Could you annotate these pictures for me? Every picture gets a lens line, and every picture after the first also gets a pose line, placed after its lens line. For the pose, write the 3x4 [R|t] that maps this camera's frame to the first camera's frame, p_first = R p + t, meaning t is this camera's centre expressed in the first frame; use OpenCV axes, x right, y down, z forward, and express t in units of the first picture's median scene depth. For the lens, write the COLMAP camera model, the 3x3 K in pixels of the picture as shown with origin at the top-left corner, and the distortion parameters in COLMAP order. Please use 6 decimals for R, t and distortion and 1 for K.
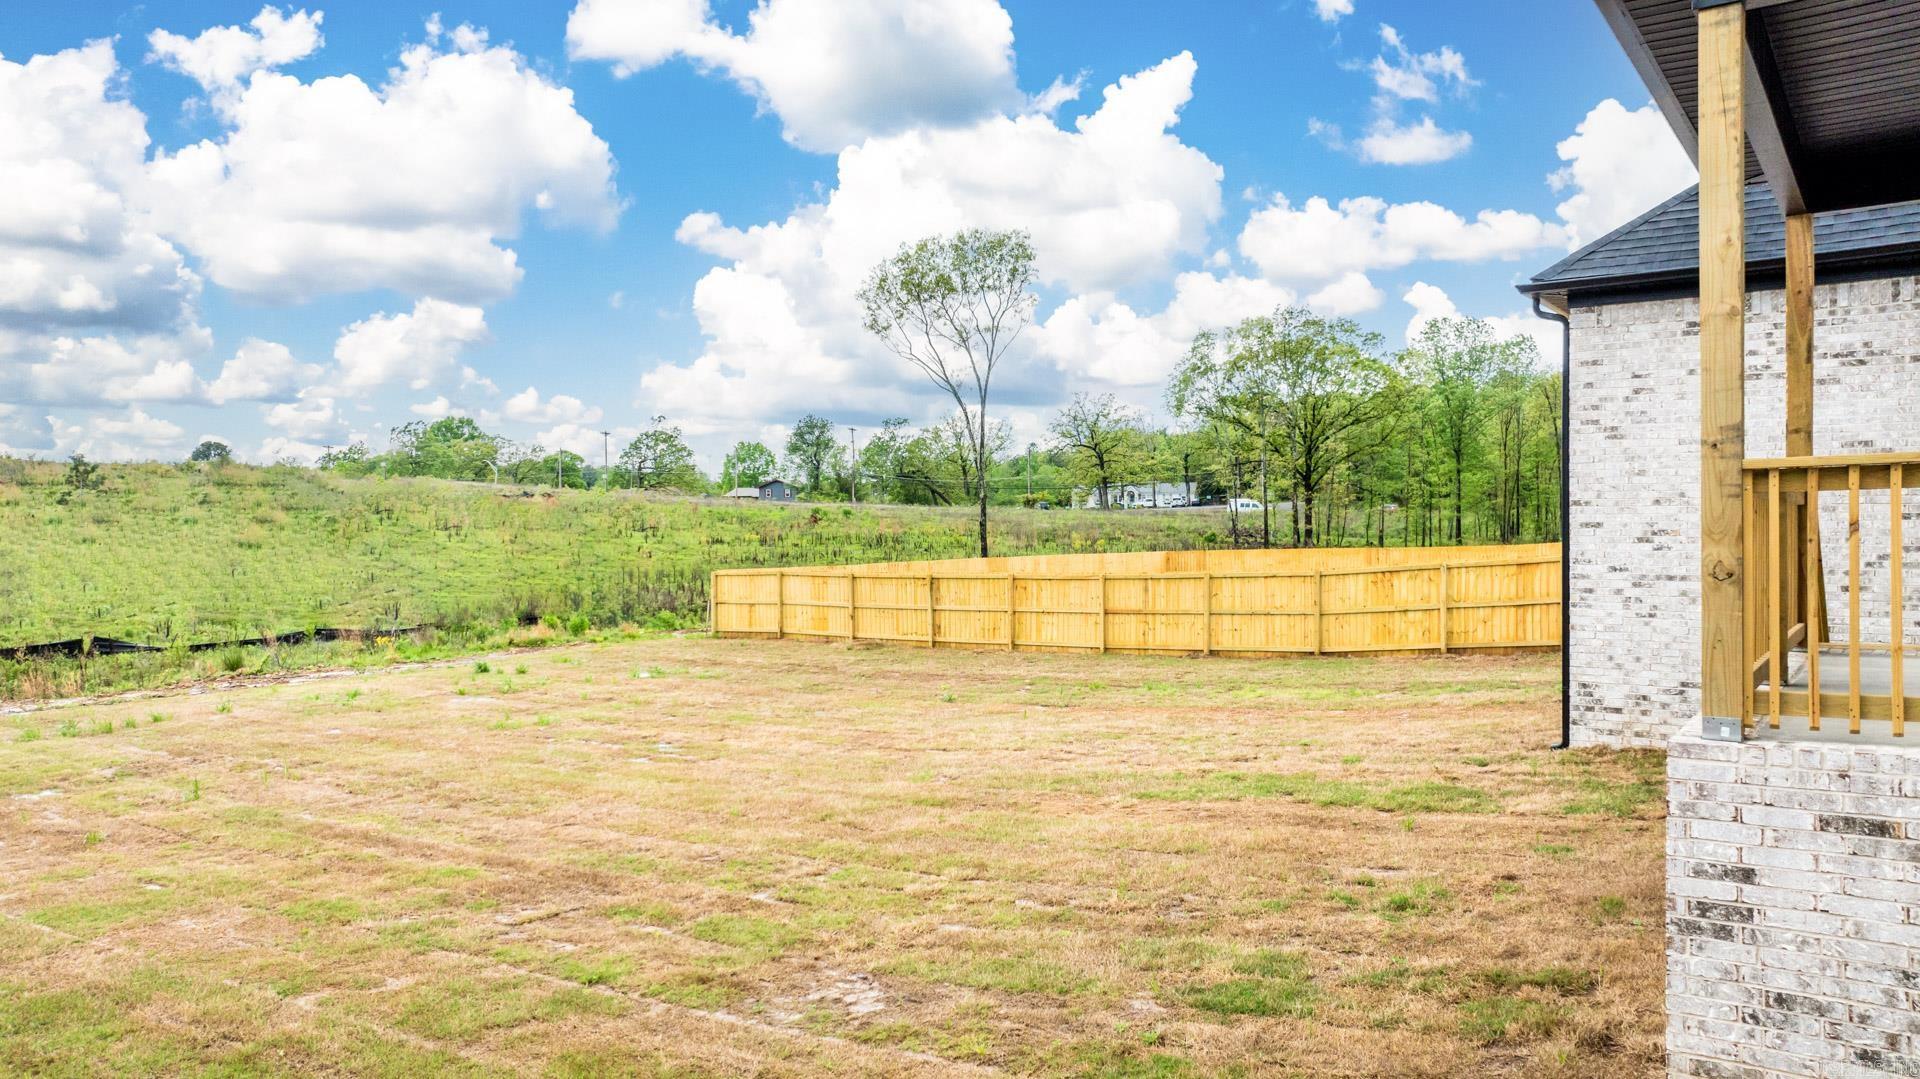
lens RADIAL K [[1369.6, 0, 971.2], [0, 1369.6, 534.1], [0, 0, 1]] dist [-0.009068, 0.005881]
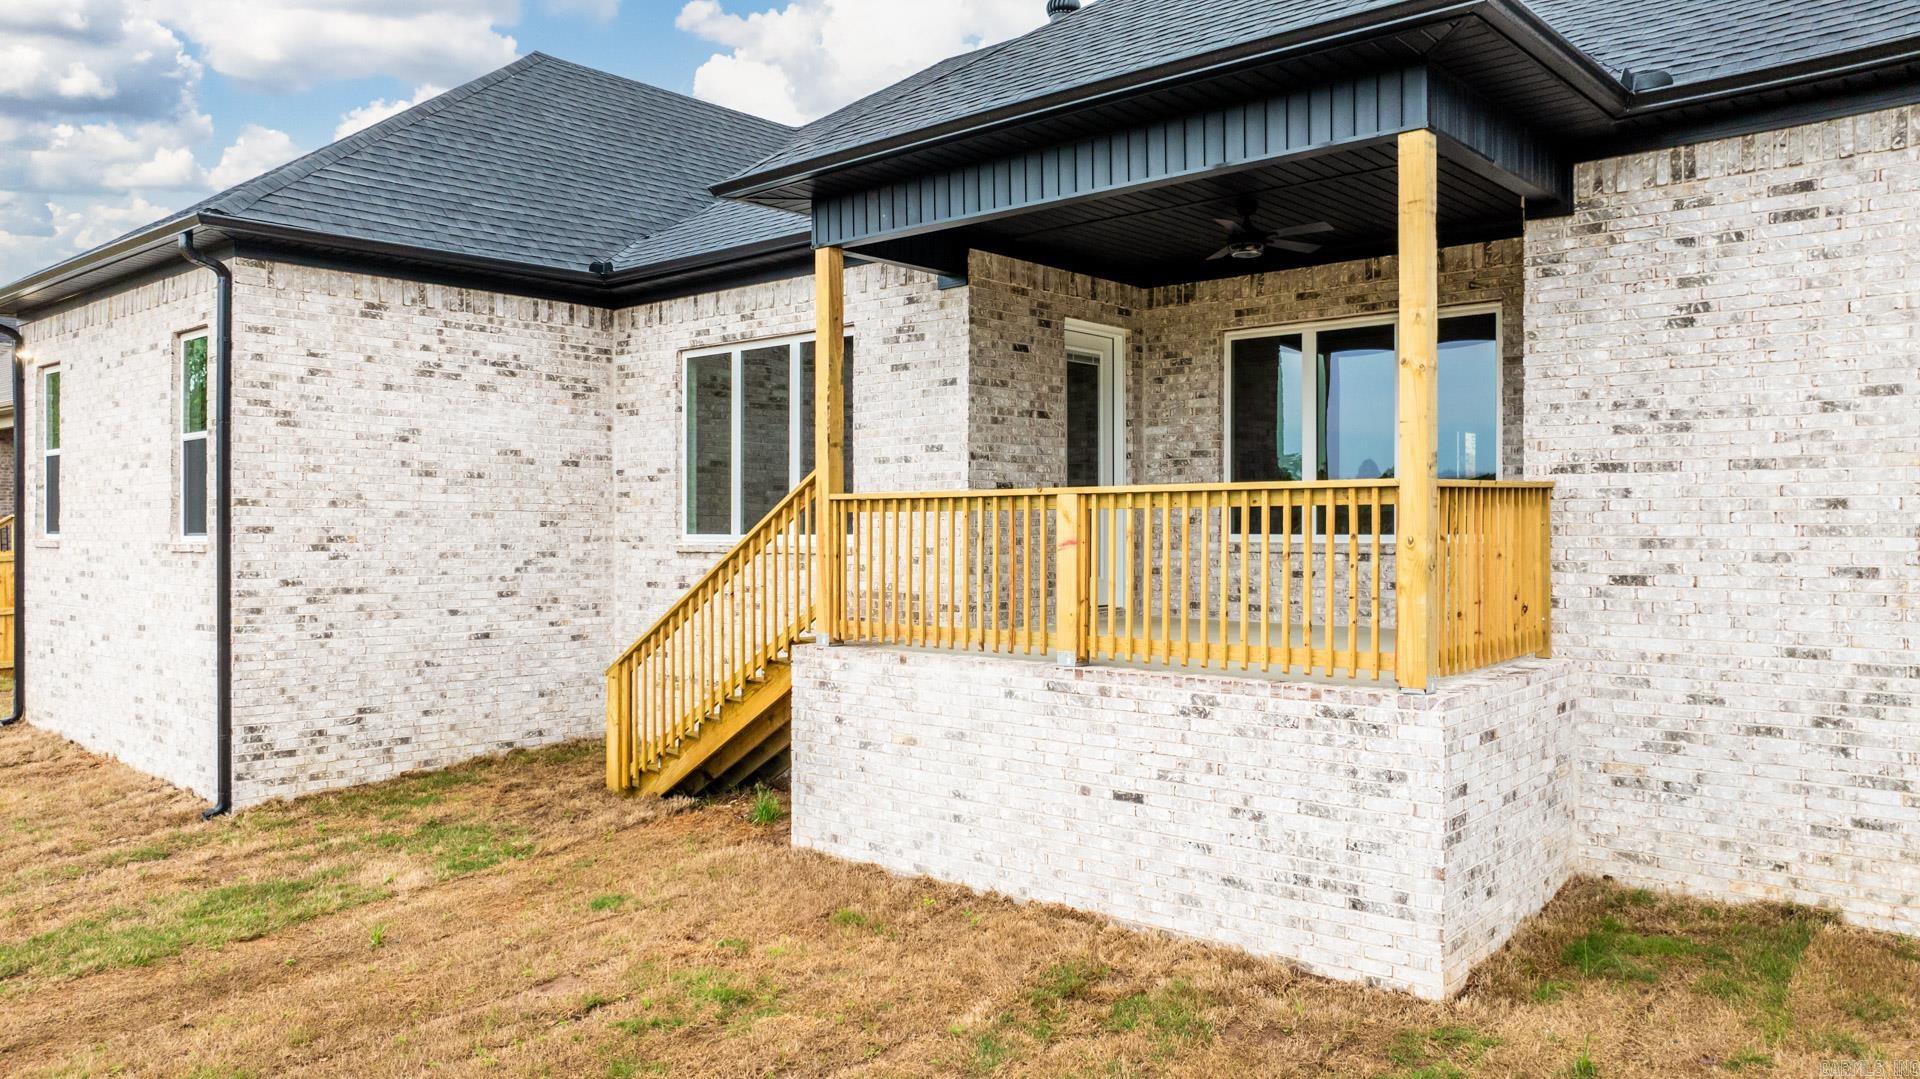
lens RADIAL K [[1369.6, 0, 963.8], [0, 1369.6, 539.5], [0, 0, 1]] dist [-0.009068, 0.005881]
pose [[0.113161, 0.001885, 0.993575, -0.309394], [0.002957, 0.999993, -0.002234, 0.002307], [-0.993572, 0.003191, 0.113154, 0.504502]]
